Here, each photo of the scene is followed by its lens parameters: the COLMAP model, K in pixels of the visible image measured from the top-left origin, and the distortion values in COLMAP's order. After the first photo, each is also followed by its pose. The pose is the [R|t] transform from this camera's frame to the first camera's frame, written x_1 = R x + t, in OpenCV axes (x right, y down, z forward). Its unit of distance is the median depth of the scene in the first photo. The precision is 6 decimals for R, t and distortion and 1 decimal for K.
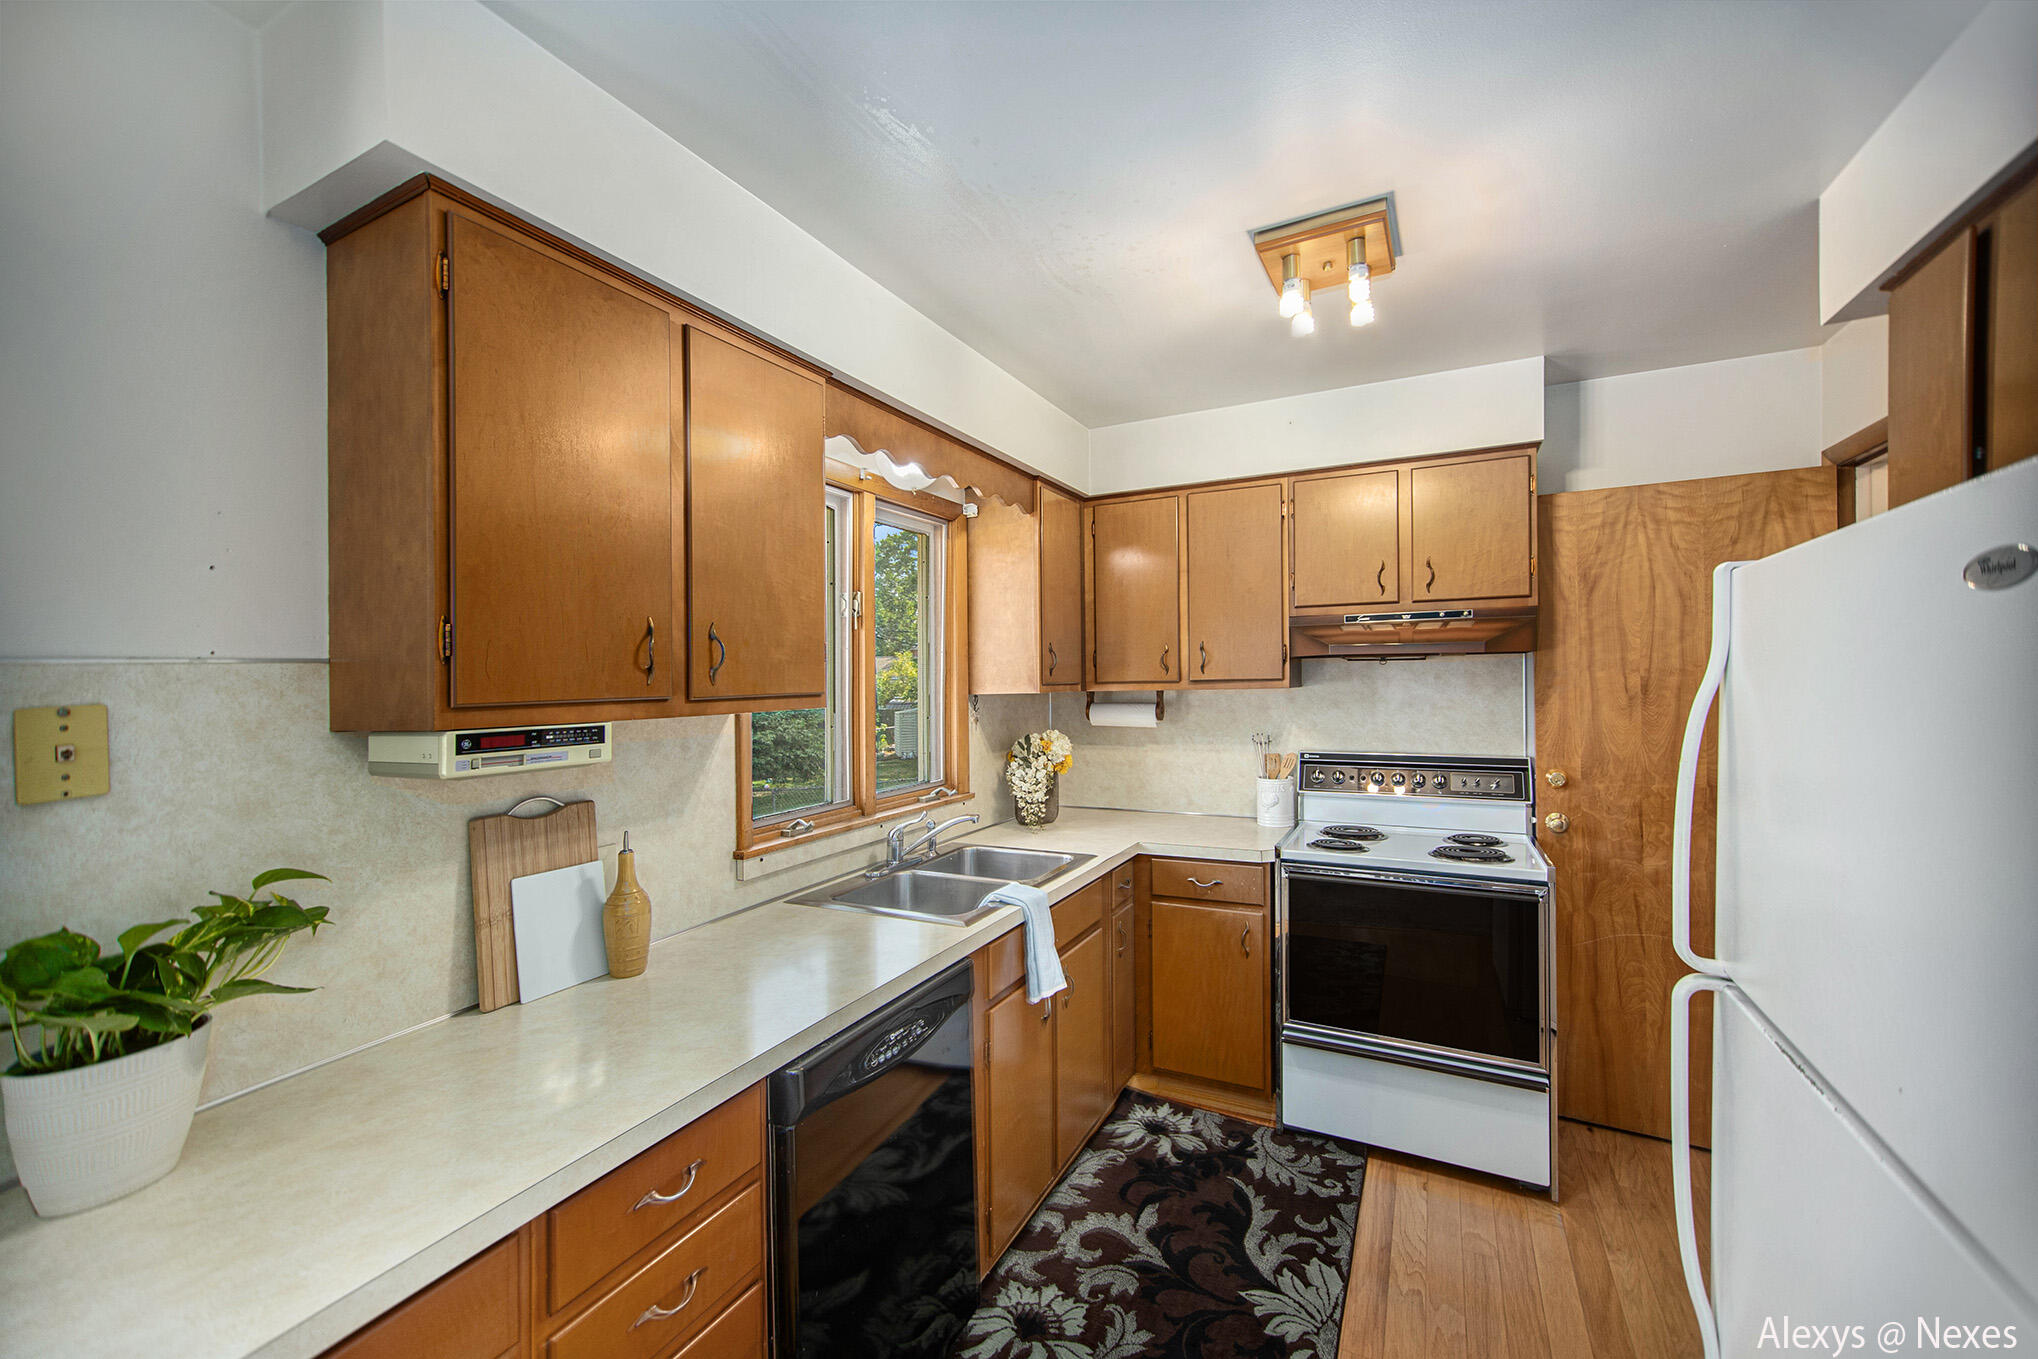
lens RADIAL K [[816.3, 0, 1020.7], [0, 816.3, 654.2], [0, 0, 1]] dist [0.000015, -0.000058]
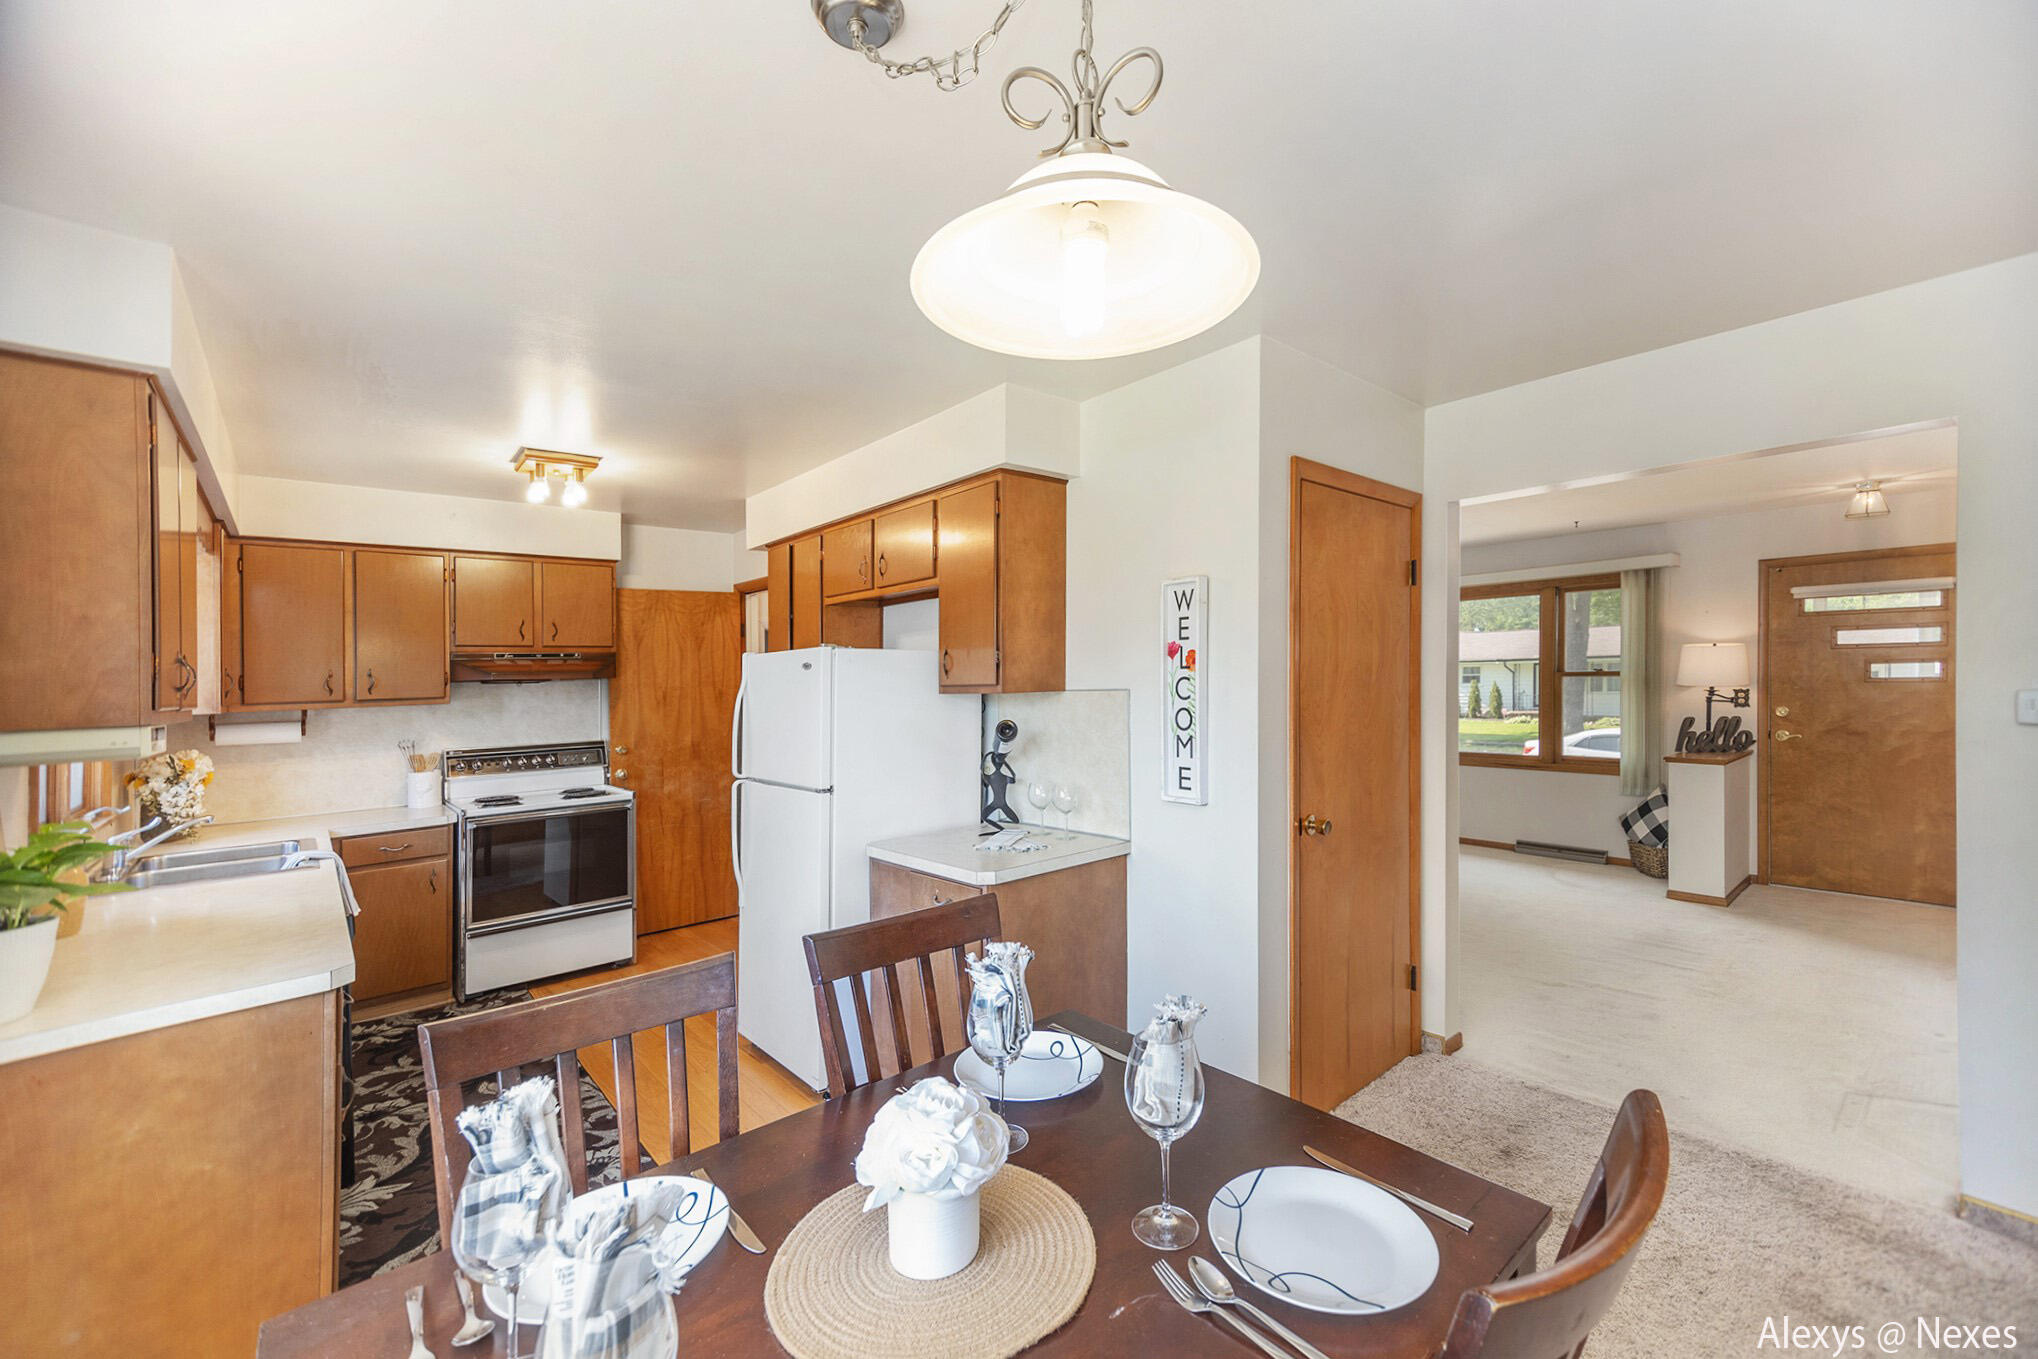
lens RADIAL K [[829.5, 0, 1080.4], [0, 829.5, 677.4], [0, 0, 1]] dist [0.016213, 0.000038]
pose [[0.332795, 0.001761, 0.942998, -0.735733], [-0.005885, 0.999983, 0.000210, -0.011313], [-0.942981, -0.005619, 0.332799, -0.554677]]
